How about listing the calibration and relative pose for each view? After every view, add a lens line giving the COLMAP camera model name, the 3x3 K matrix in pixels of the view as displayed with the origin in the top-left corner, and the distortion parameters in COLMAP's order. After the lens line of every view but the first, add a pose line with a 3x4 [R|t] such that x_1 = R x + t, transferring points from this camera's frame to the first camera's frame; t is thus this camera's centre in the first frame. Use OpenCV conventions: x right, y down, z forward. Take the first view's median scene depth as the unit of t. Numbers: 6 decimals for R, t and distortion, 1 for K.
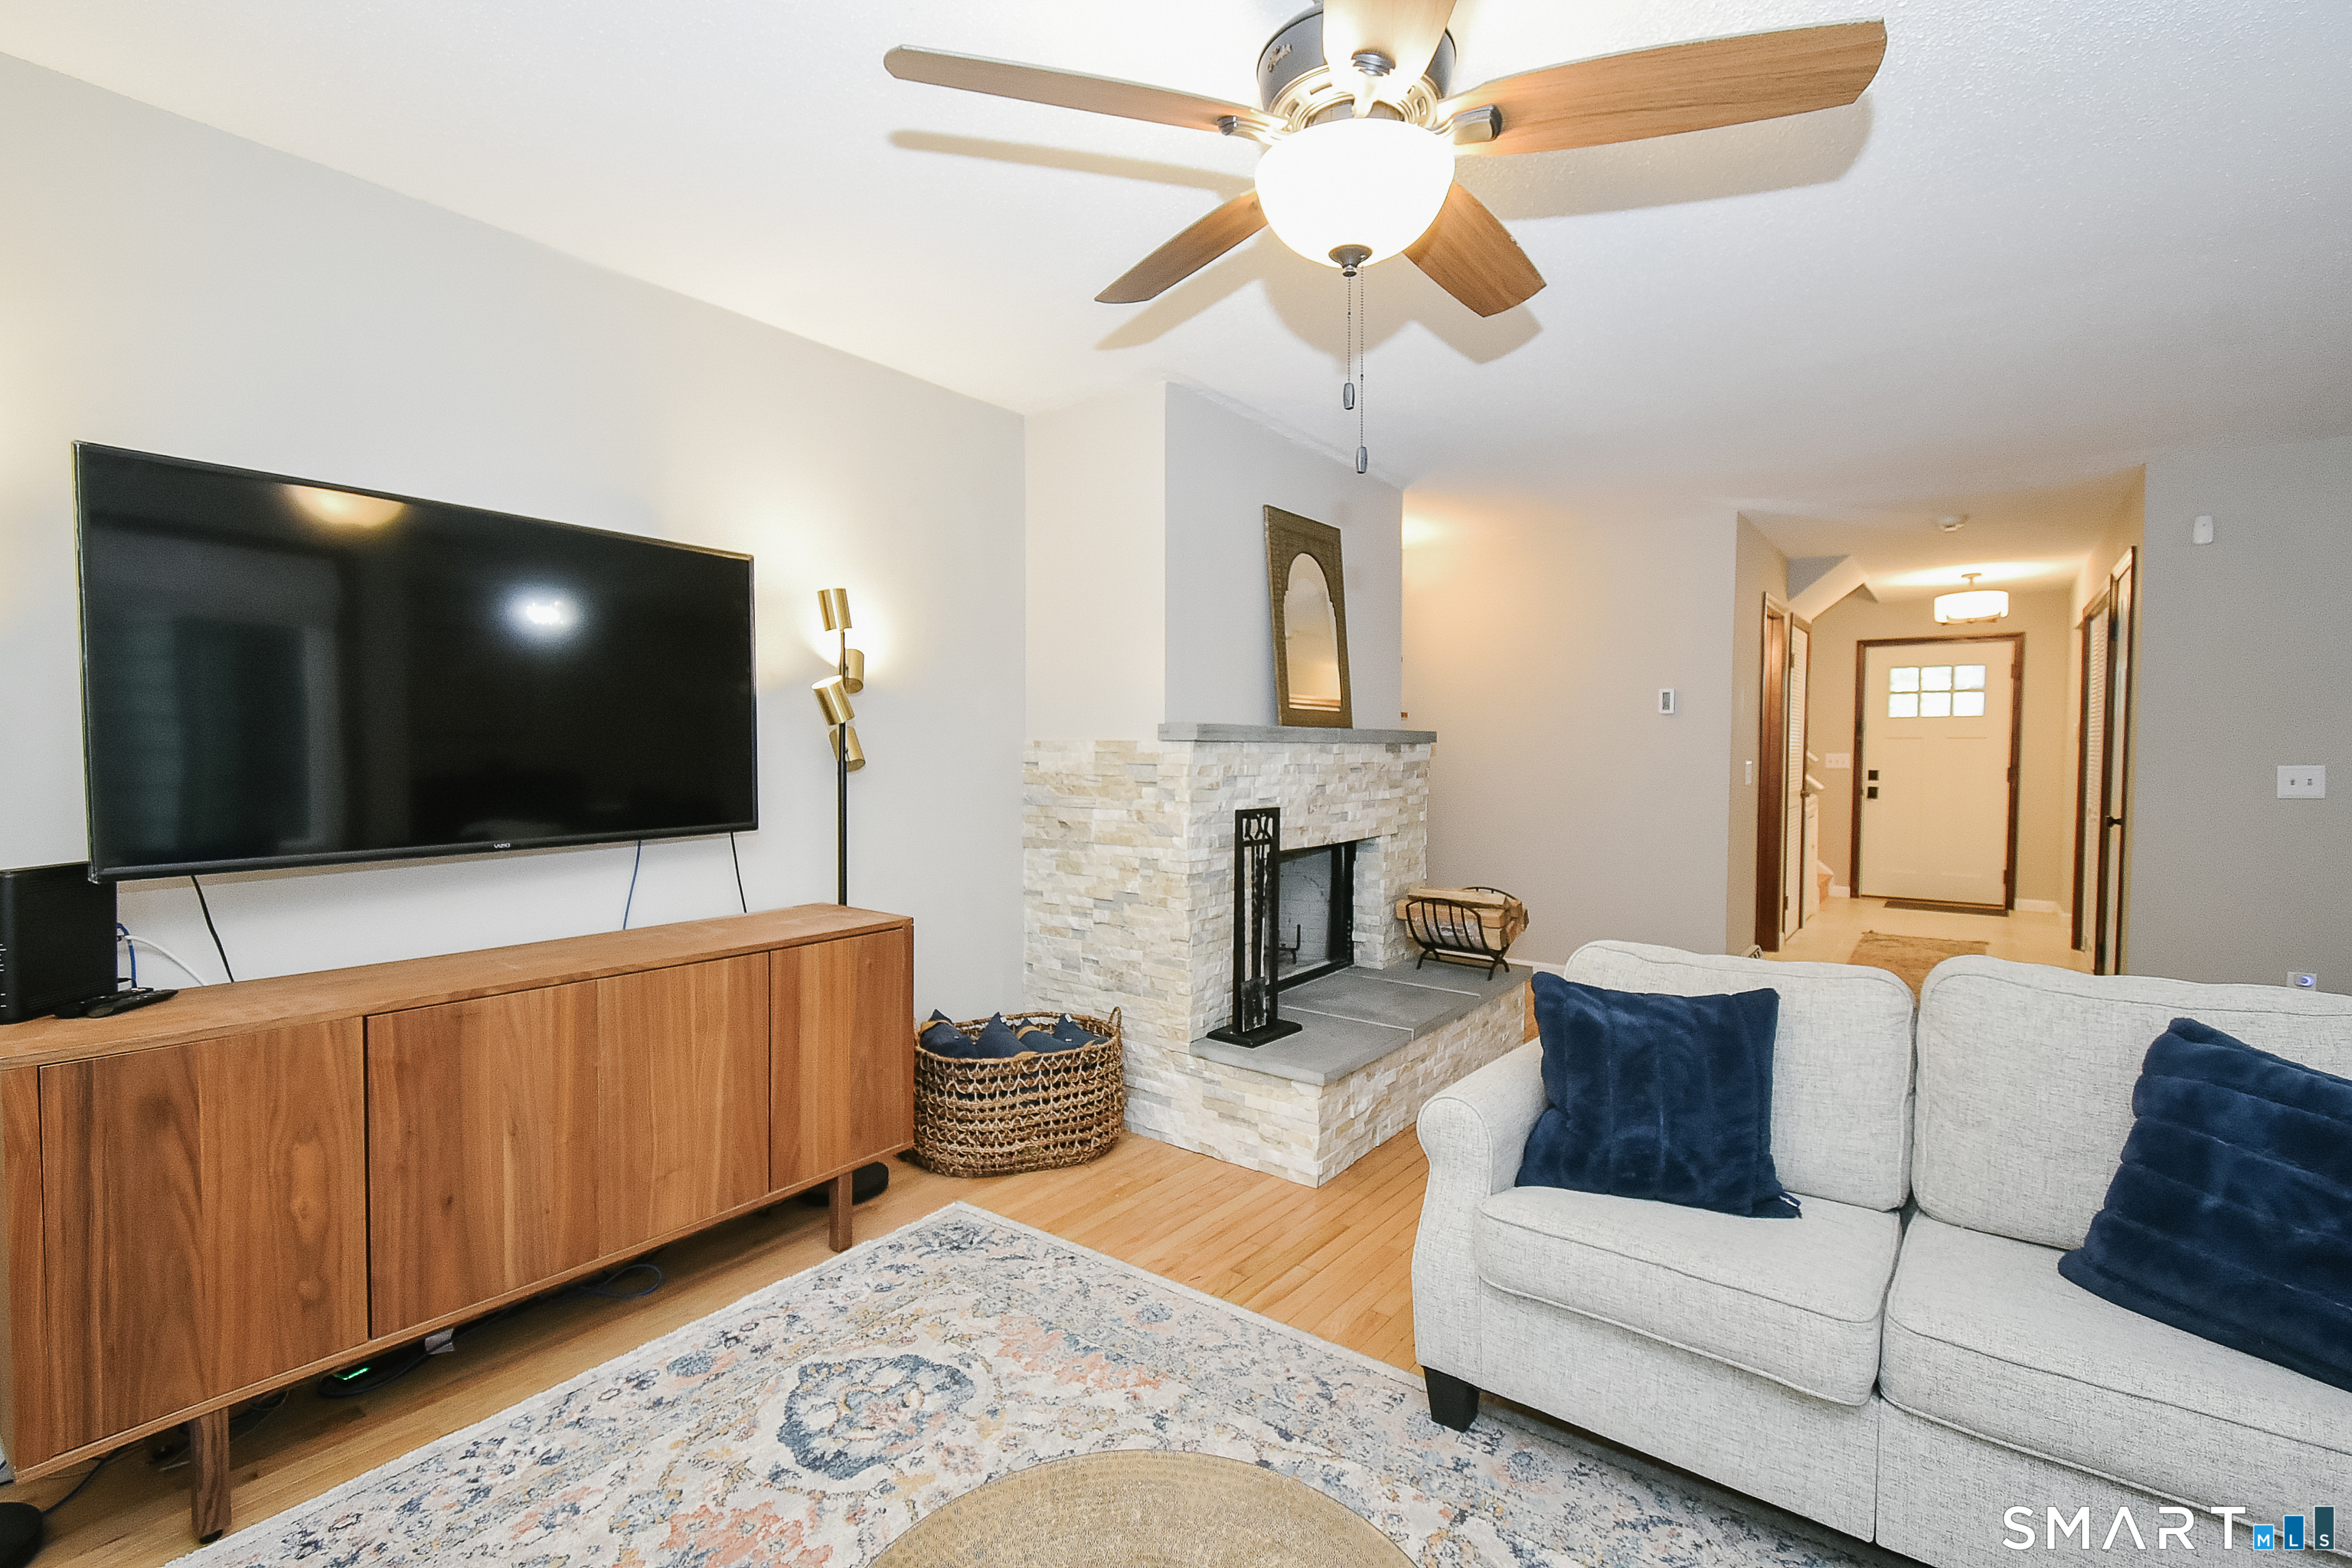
lens RADIAL K [[1048.0, 0, 1167.3], [0, 1048.0, 787.5], [0, 0, 1]] dist [0.009607, -0.004489]
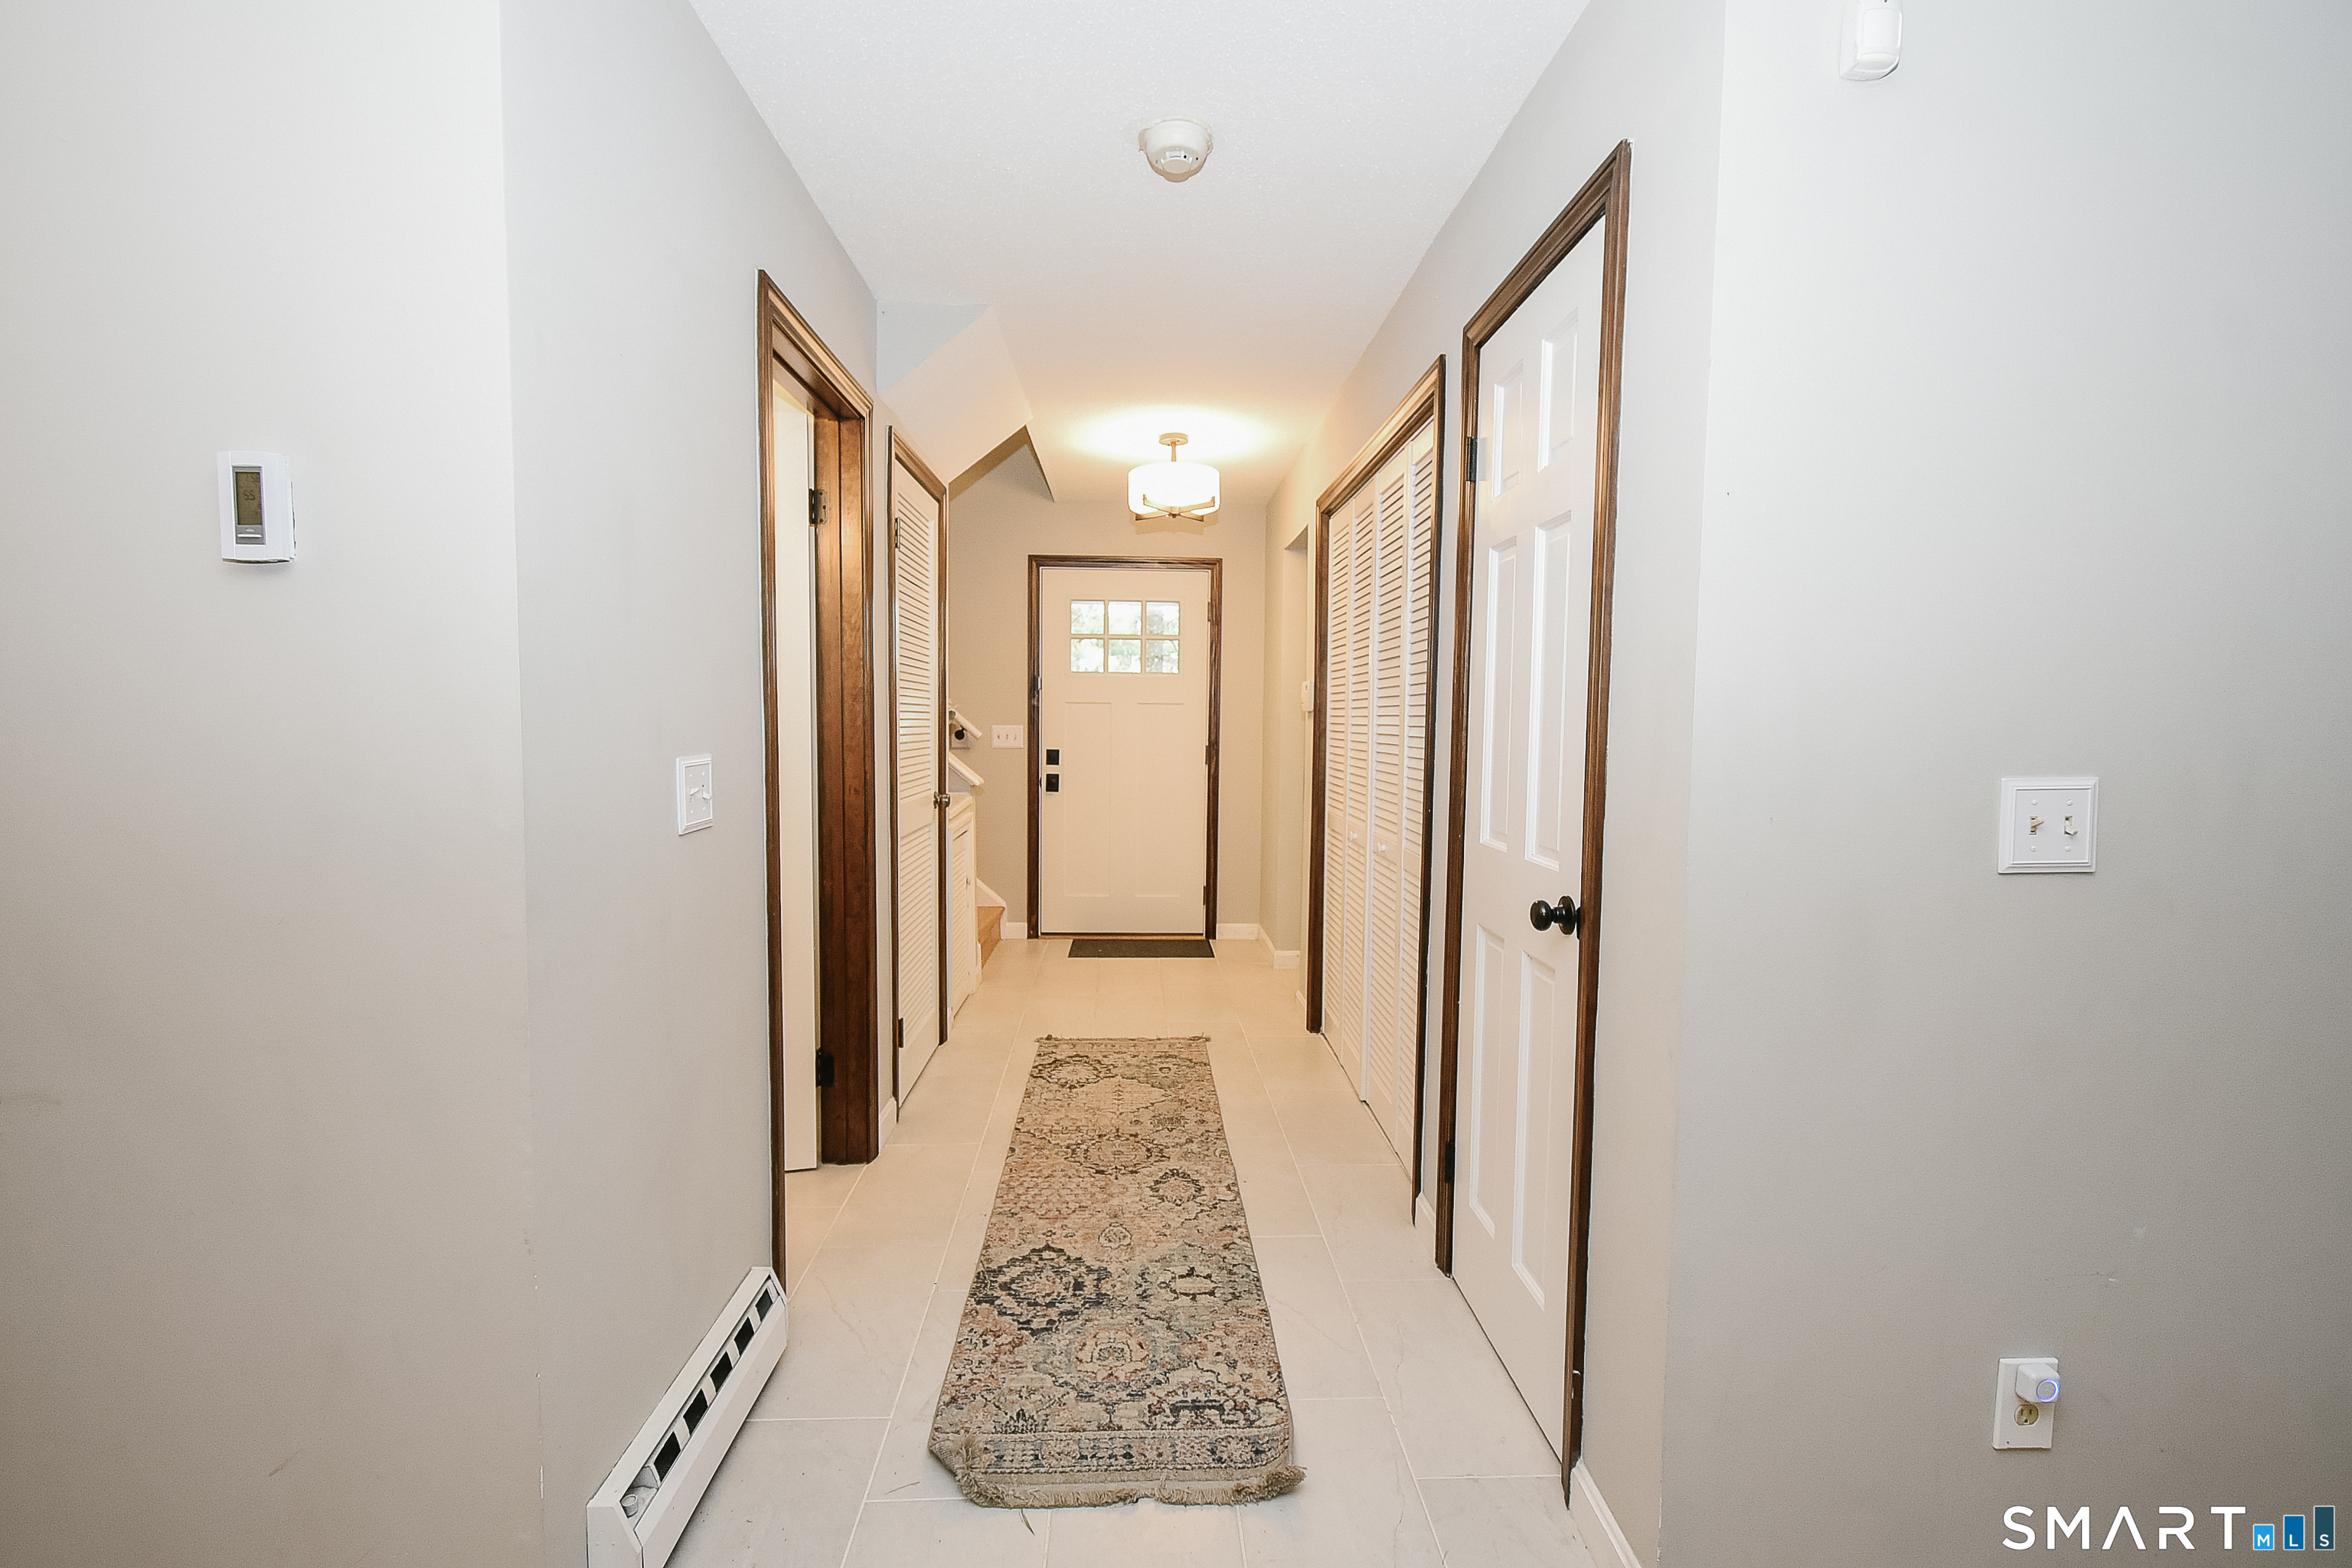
lens RADIAL K [[1048.0, 0, 1177.3], [0, 1048.0, 784.3], [0, 0, 1]] dist [0.009607, -0.004489]
pose [[0.766618, -0.033078, 0.641251, 0.757604], [0.014920, 0.999320, 0.033712, -0.040383], [-0.641930, -0.016277, 0.766590, 1.090284]]
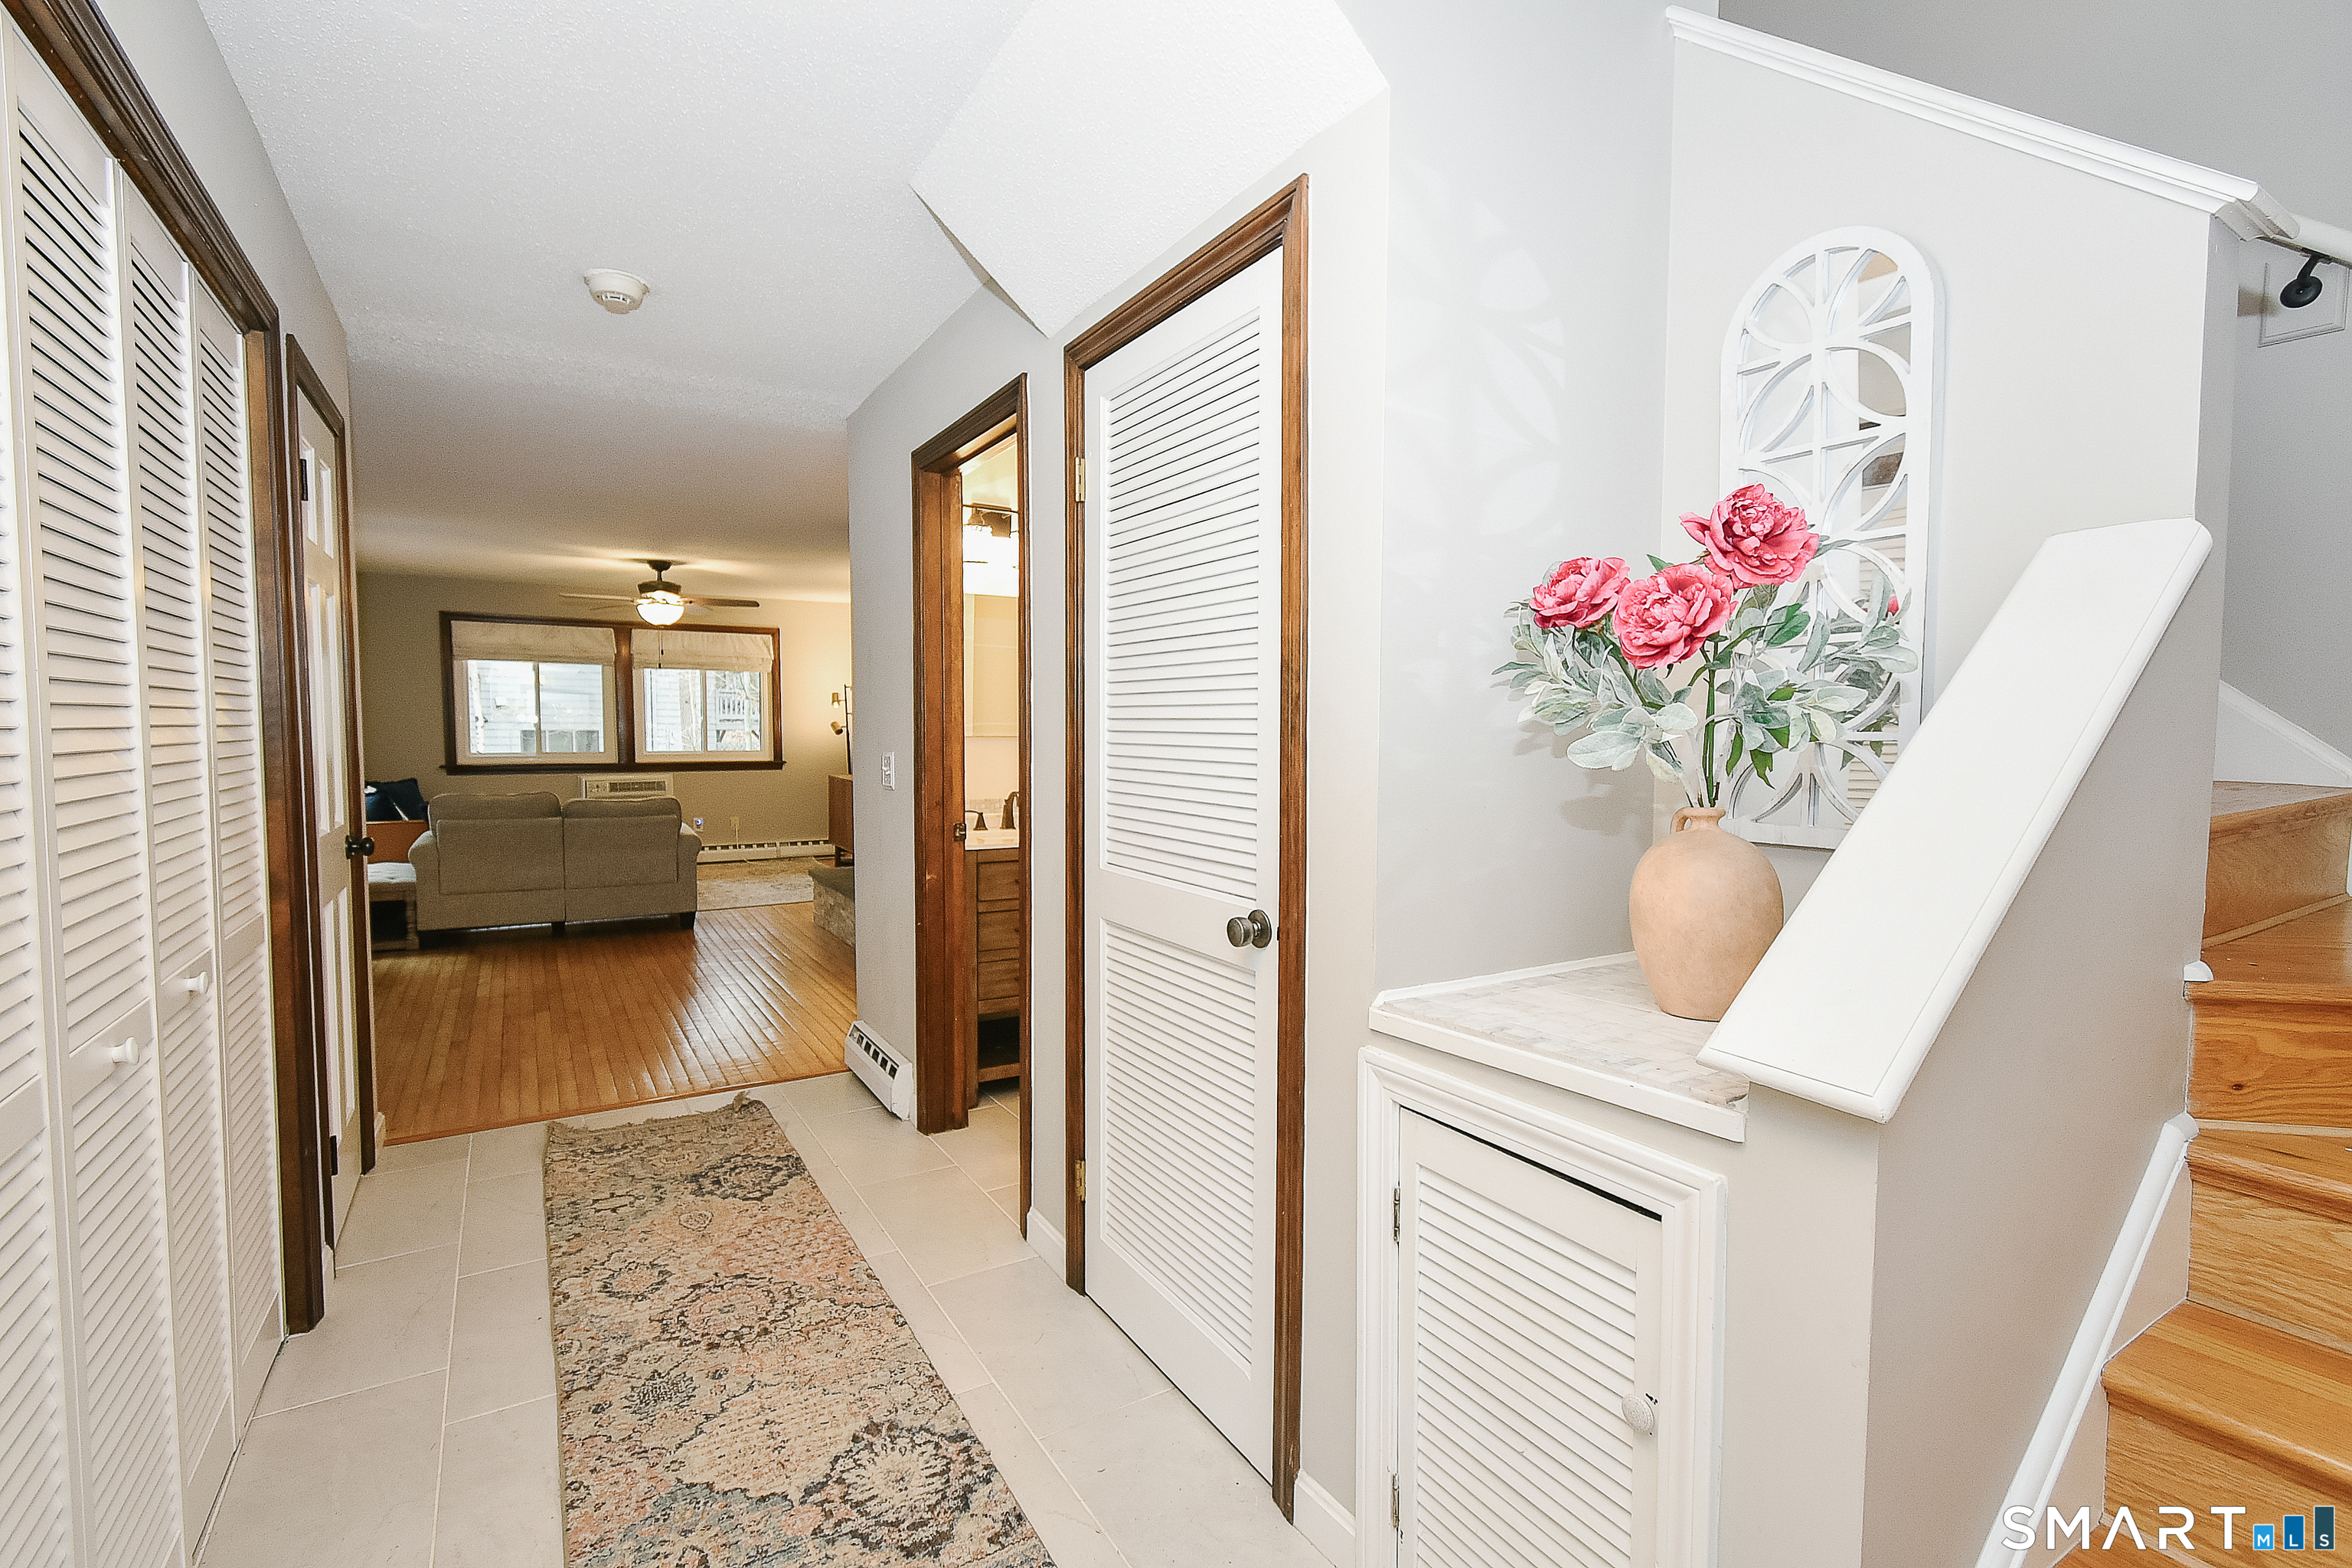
lens RADIAL K [[1048.0, 0, 1175.3], [0, 1048.0, 792.9], [0, 0, 1]] dist [0.009607, -0.004489]
pose [[-0.355088, 0.056266, -0.933138, 1.785539], [-0.043787, 0.996090, 0.076724, -0.092795], [0.933807, 0.068103, -0.351236, 2.279180]]
